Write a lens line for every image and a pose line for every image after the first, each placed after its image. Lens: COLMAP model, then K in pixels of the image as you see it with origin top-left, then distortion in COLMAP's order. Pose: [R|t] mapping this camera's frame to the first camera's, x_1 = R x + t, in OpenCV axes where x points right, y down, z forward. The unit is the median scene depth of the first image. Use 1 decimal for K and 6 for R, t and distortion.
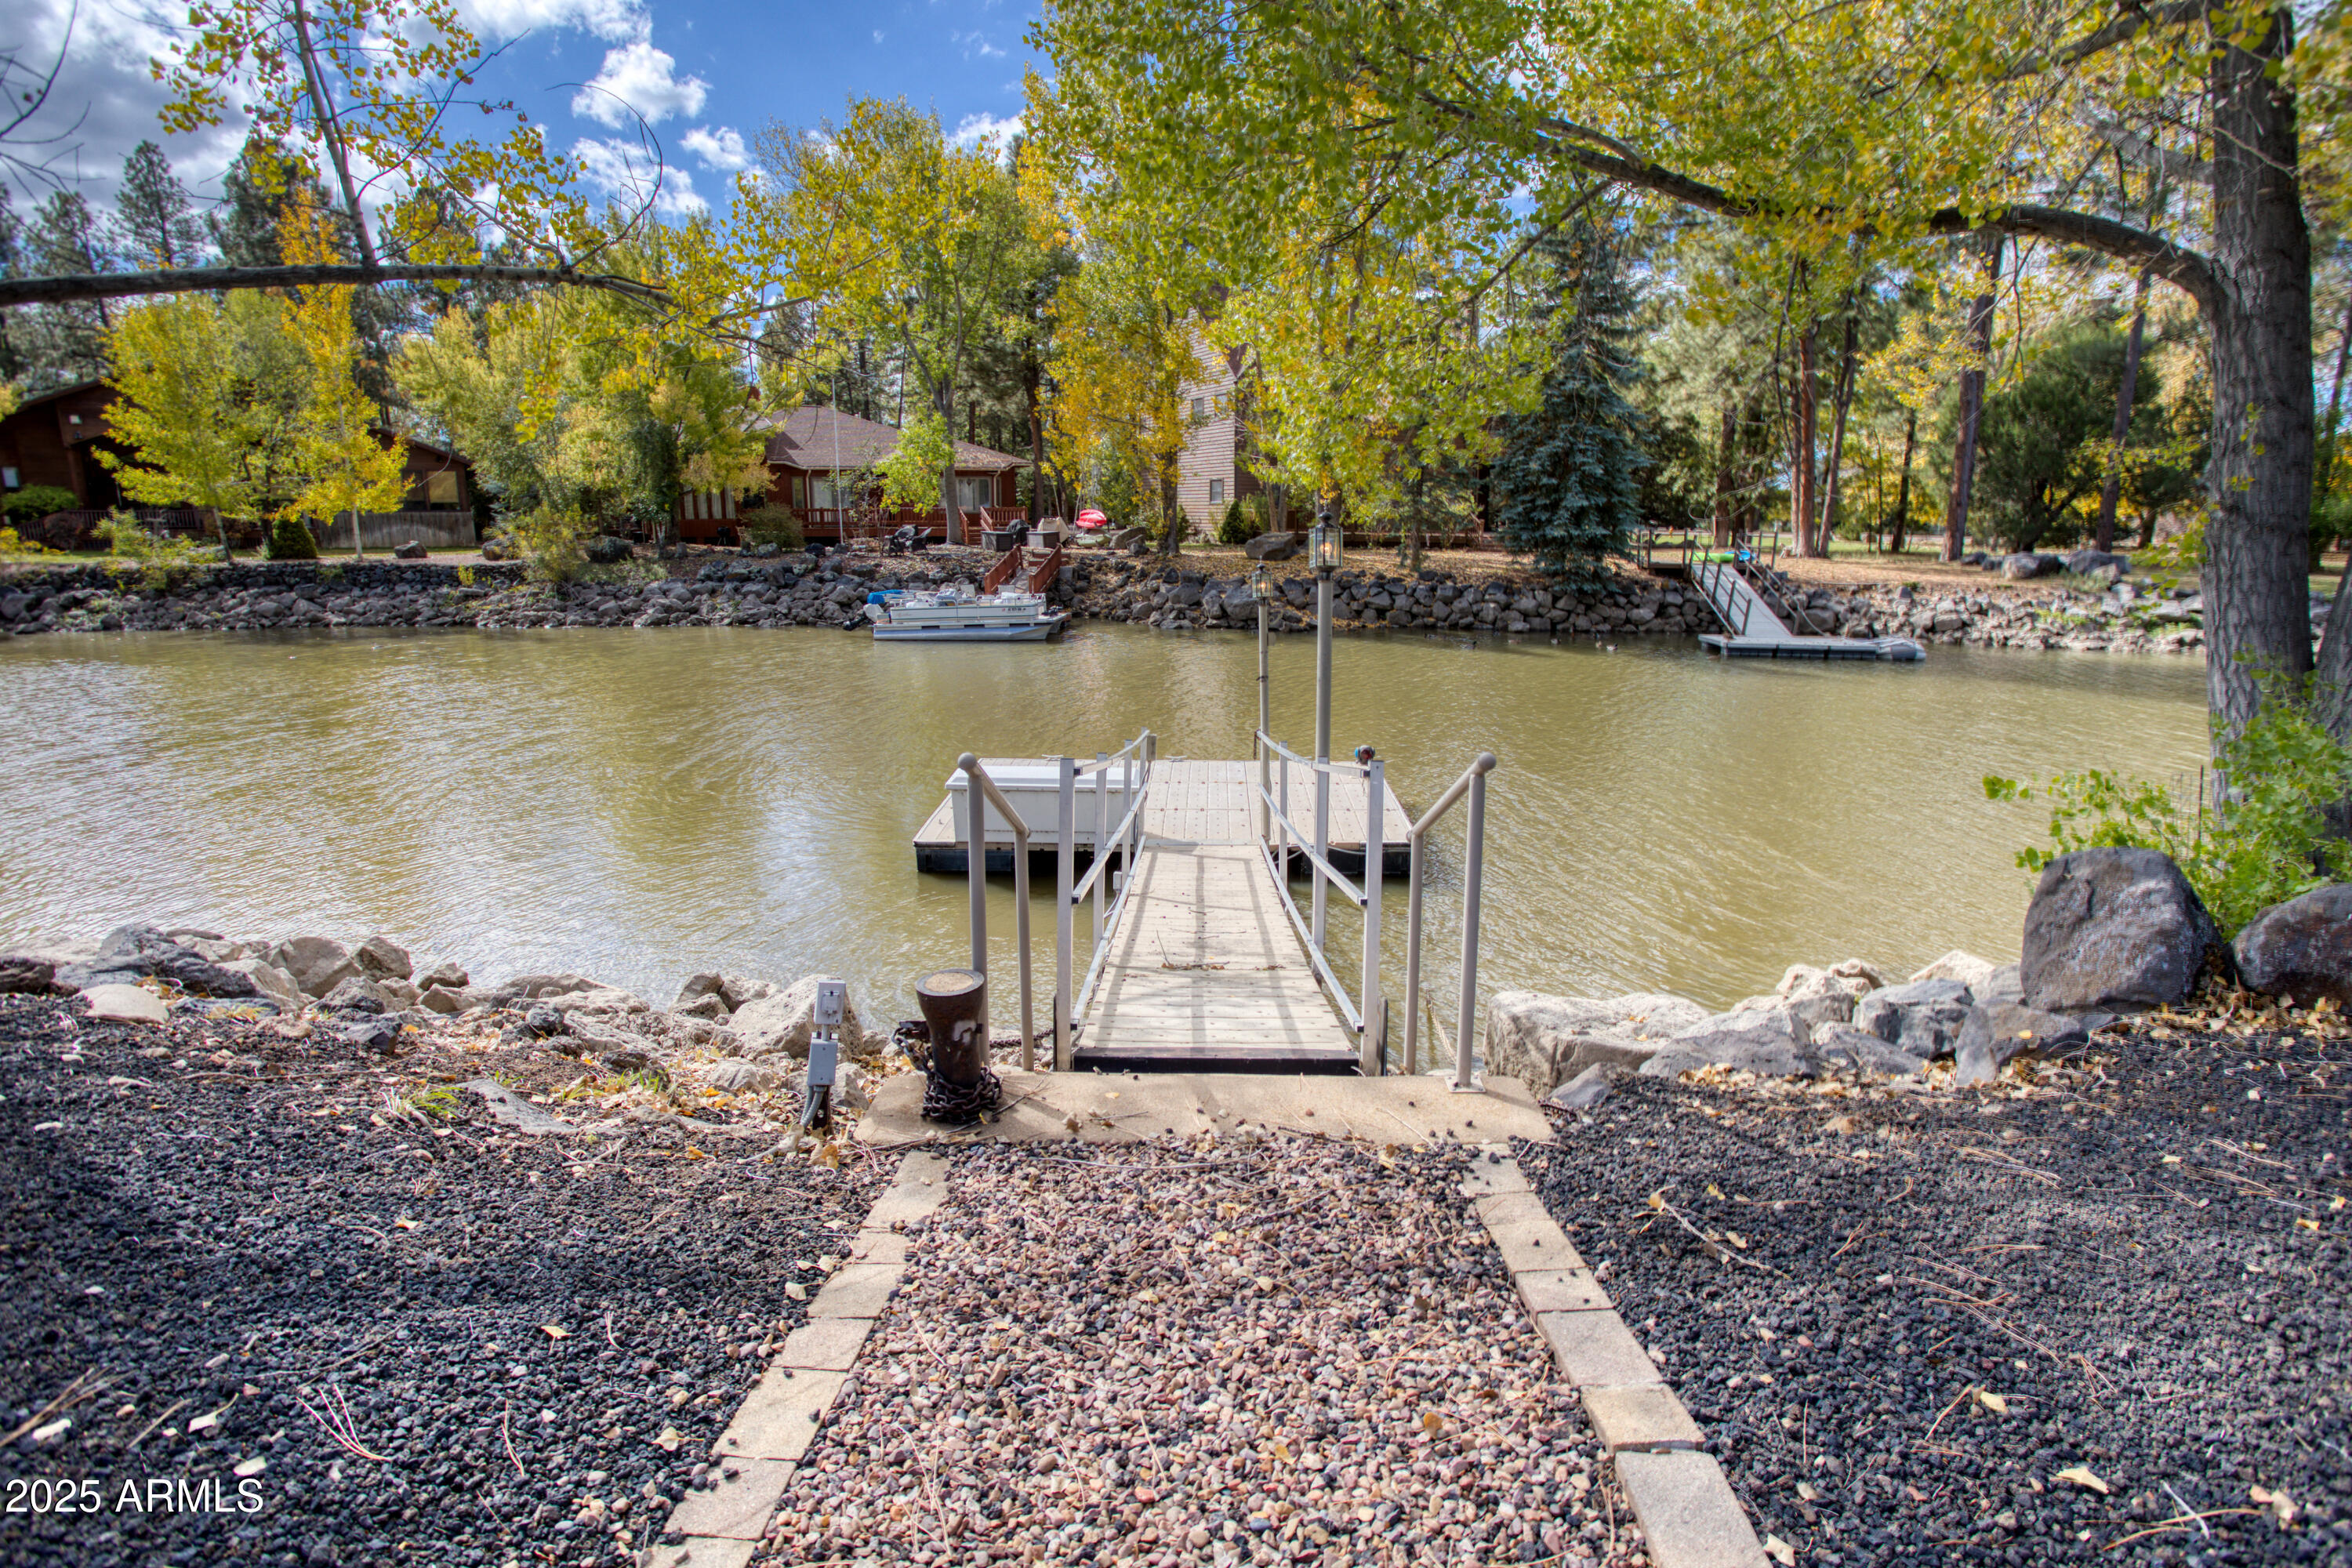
lens RADIAL K [[1129.2, 0, 1186.9], [0, 1129.2, 780.8], [0, 0, 1]] dist [-0.067708, 0.025686]
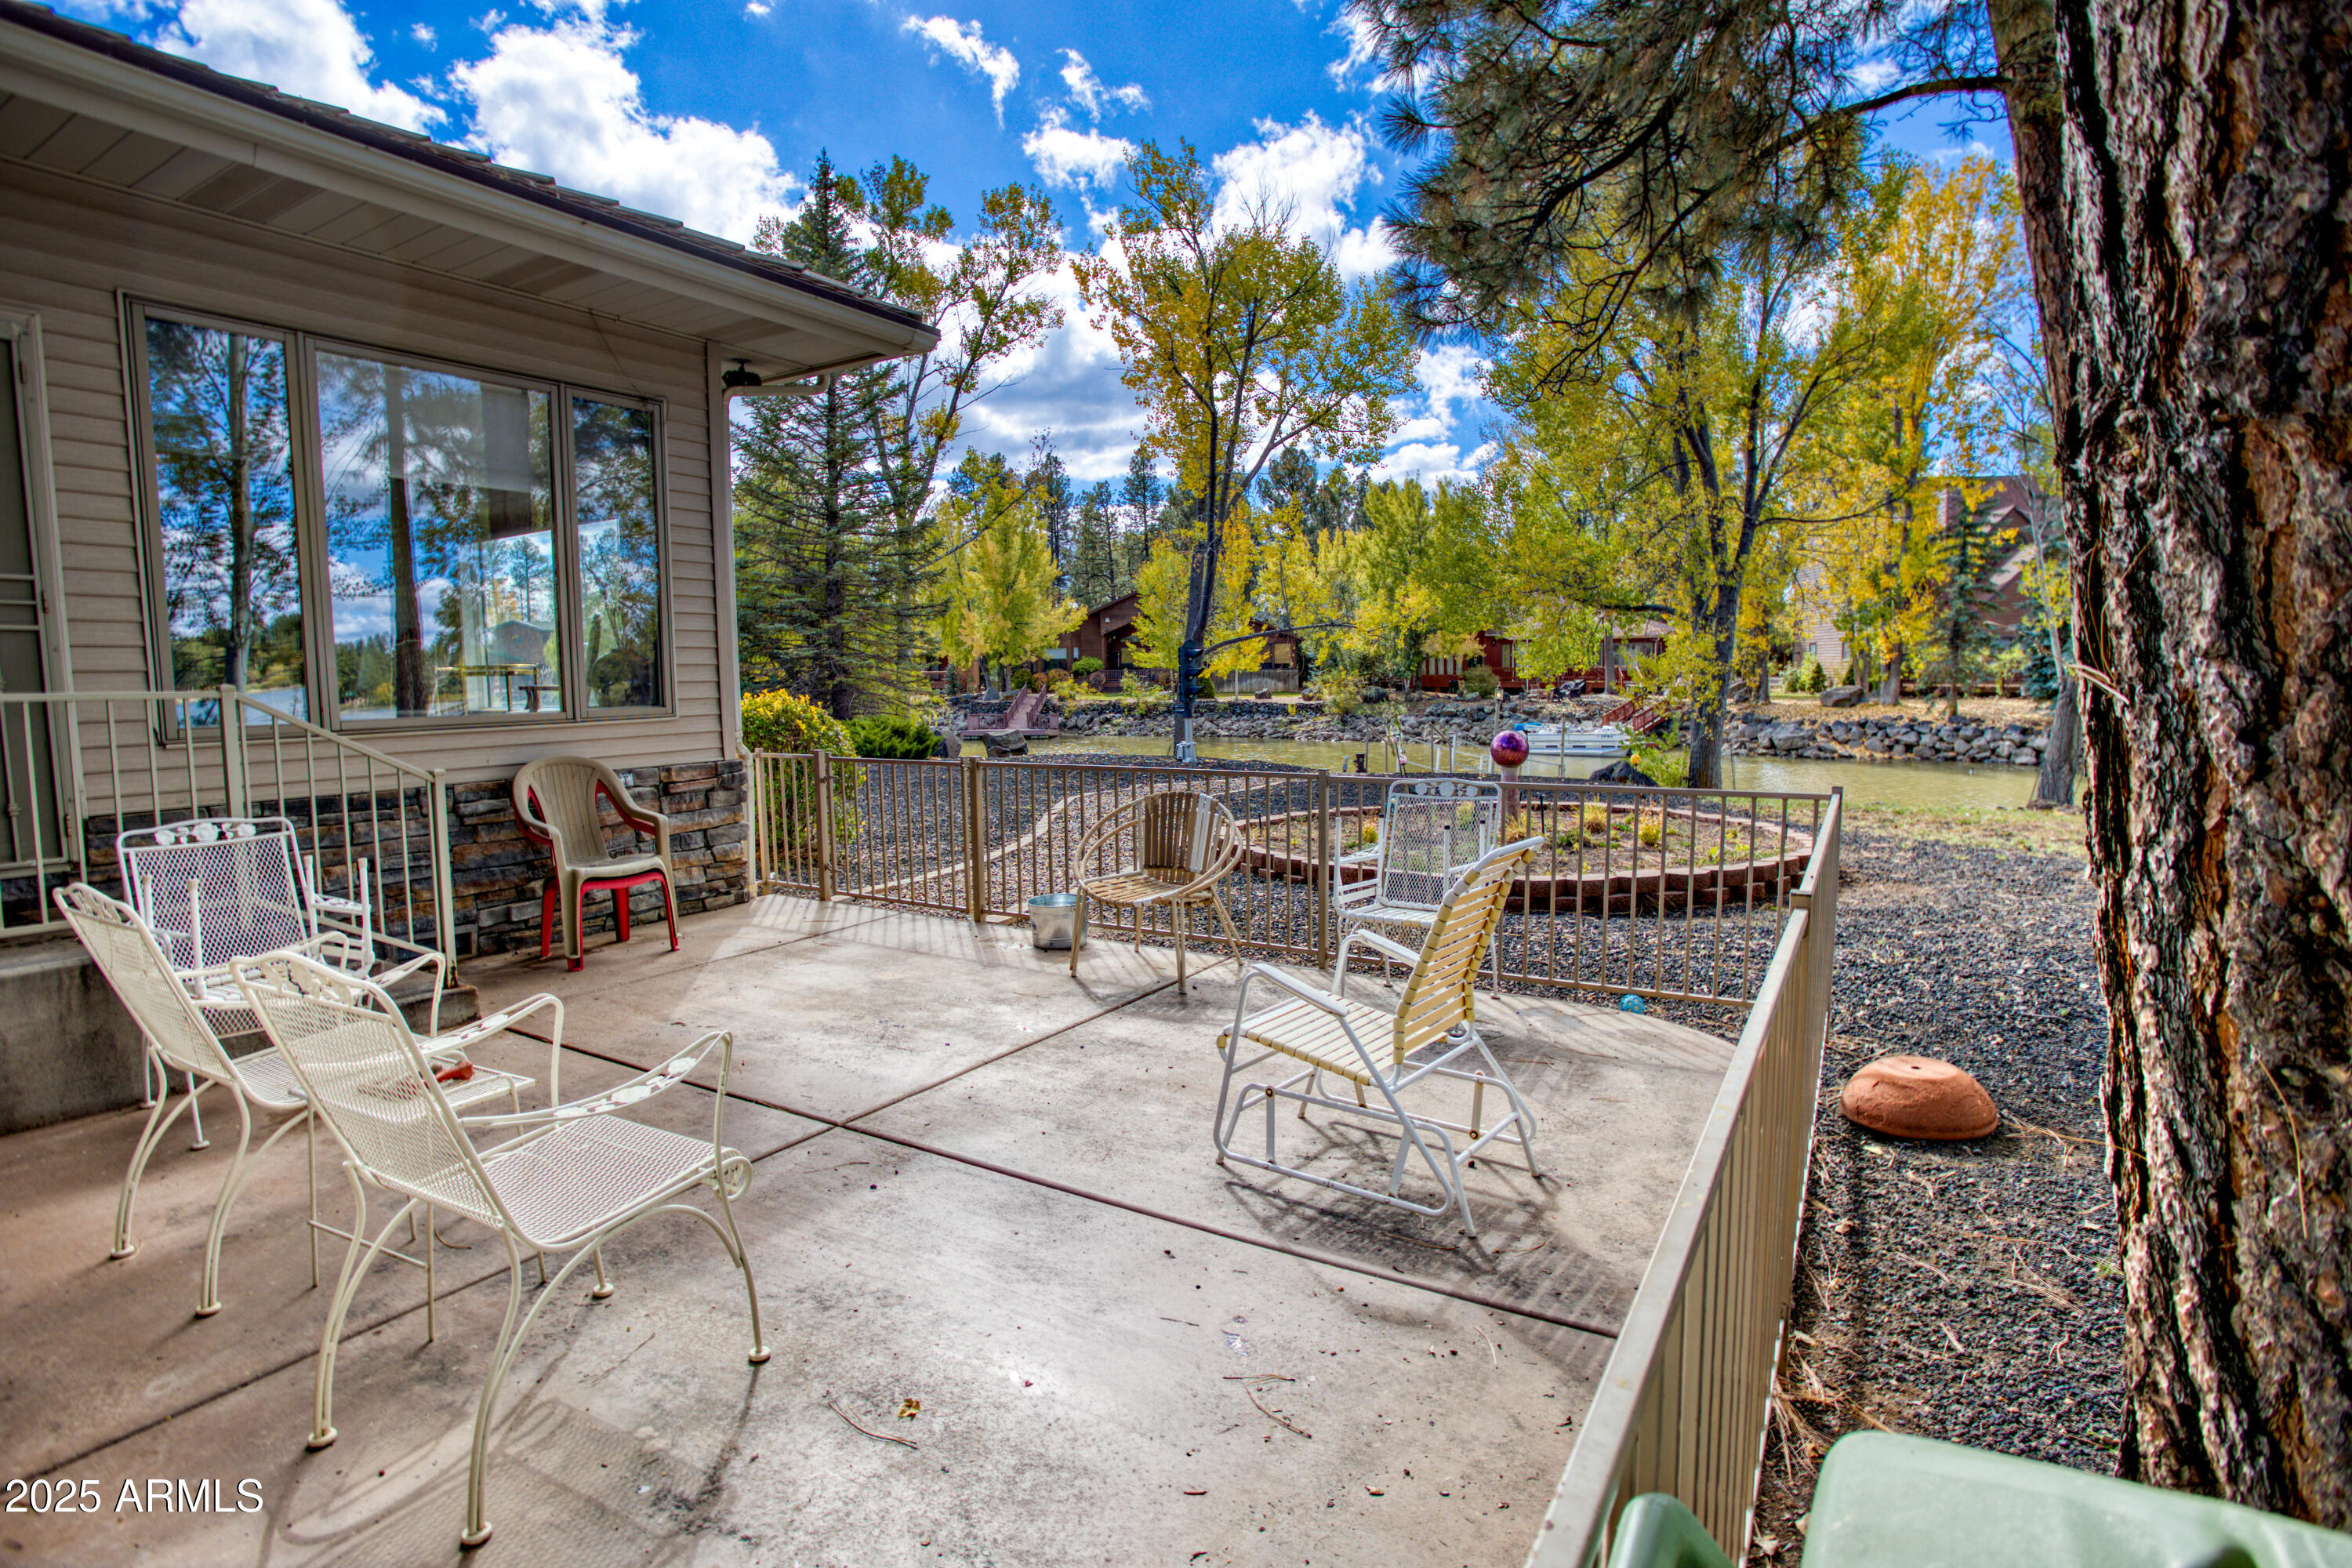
lens RADIAL K [[1129.2, 0, 1186.9], [0, 1129.2, 780.8], [0, 0, 1]] dist [-0.067708, 0.025686]
pose [[0.795097, 0.044351, -0.604858, 0.250722], [-0.121105, 0.988847, -0.086688, 0.085911], [0.594268, 0.142177, 0.791601, -0.423774]]
